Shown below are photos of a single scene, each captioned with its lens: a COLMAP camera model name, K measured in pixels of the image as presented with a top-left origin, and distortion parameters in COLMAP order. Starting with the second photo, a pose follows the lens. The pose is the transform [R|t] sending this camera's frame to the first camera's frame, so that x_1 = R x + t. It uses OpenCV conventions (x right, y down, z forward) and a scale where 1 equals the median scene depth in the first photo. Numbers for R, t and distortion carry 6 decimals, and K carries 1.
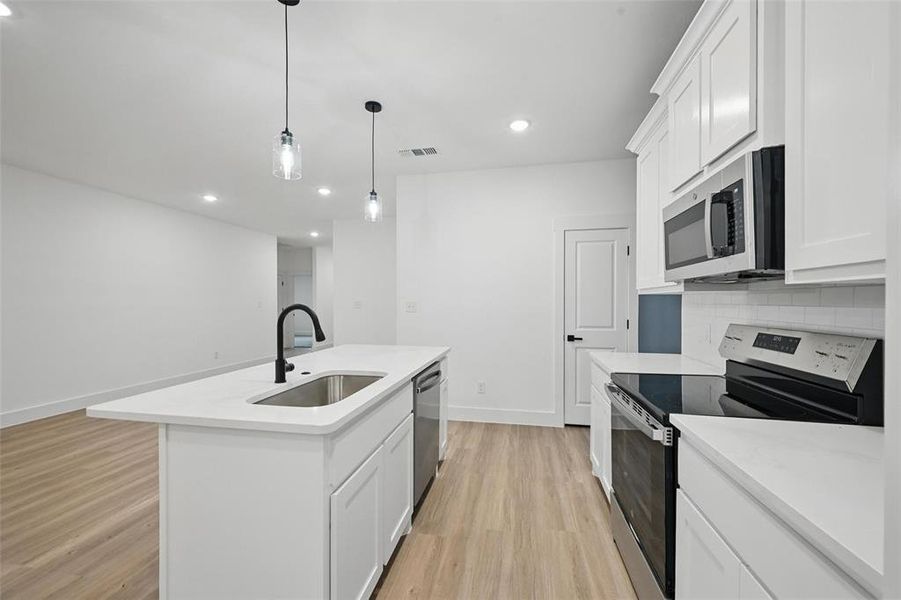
lens RADIAL K [[360.6, 0, 450.5], [0, 360.6, 300.0], [0, 0, 1]] dist [-0.001500, -0.000326]
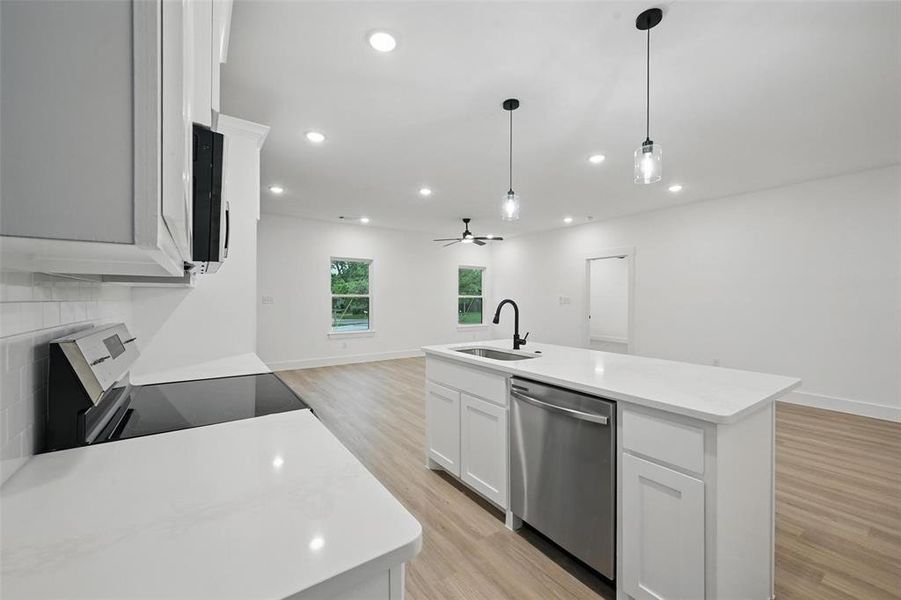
lens RADIAL K [[360.6, 0, 450.5], [0, 360.6, 300.0], [0, 0, 1]] dist [-0.001500, -0.000326]
pose [[-0.692951, 0.004401, -0.720972, 0.849932], [0.000092, 0.999982, 0.006016, 0.006403], [0.720985, 0.004102, -0.692939, 1.874551]]
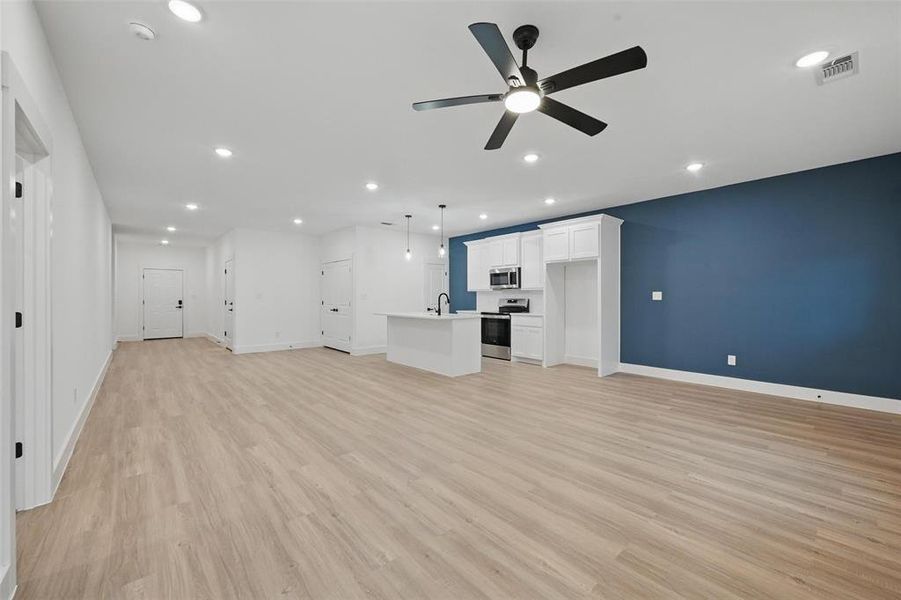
lens RADIAL K [[360.6, 0, 450.5], [0, 360.6, 300.0], [0, 0, 1]] dist [-0.001500, -0.000326]
pose [[0.617585, -0.008560, 0.786458, -3.060352], [0.000043, 0.999941, 0.010850, 0.039946], [-0.786504, -0.006667, 0.617549, -1.207418]]
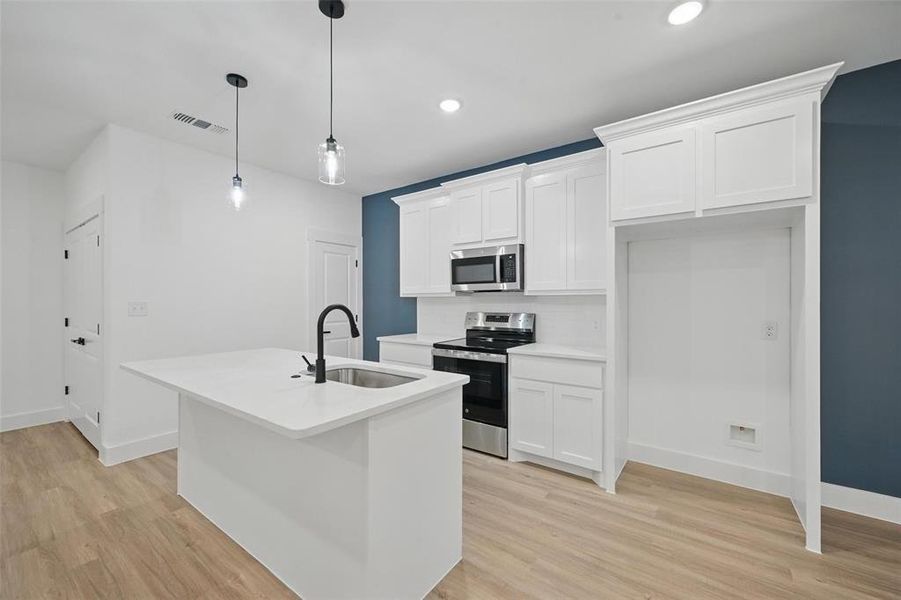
lens RADIAL K [[360.6, 0, 450.5], [0, 360.6, 300.0], [0, 0, 1]] dist [-0.001500, -0.000326]
pose [[0.424728, 0.001553, 0.905320, -1.195228], [-0.000300, 0.999999, -0.001575, 0.000832], [-0.905321, 0.000397, 0.424727, 0.237173]]
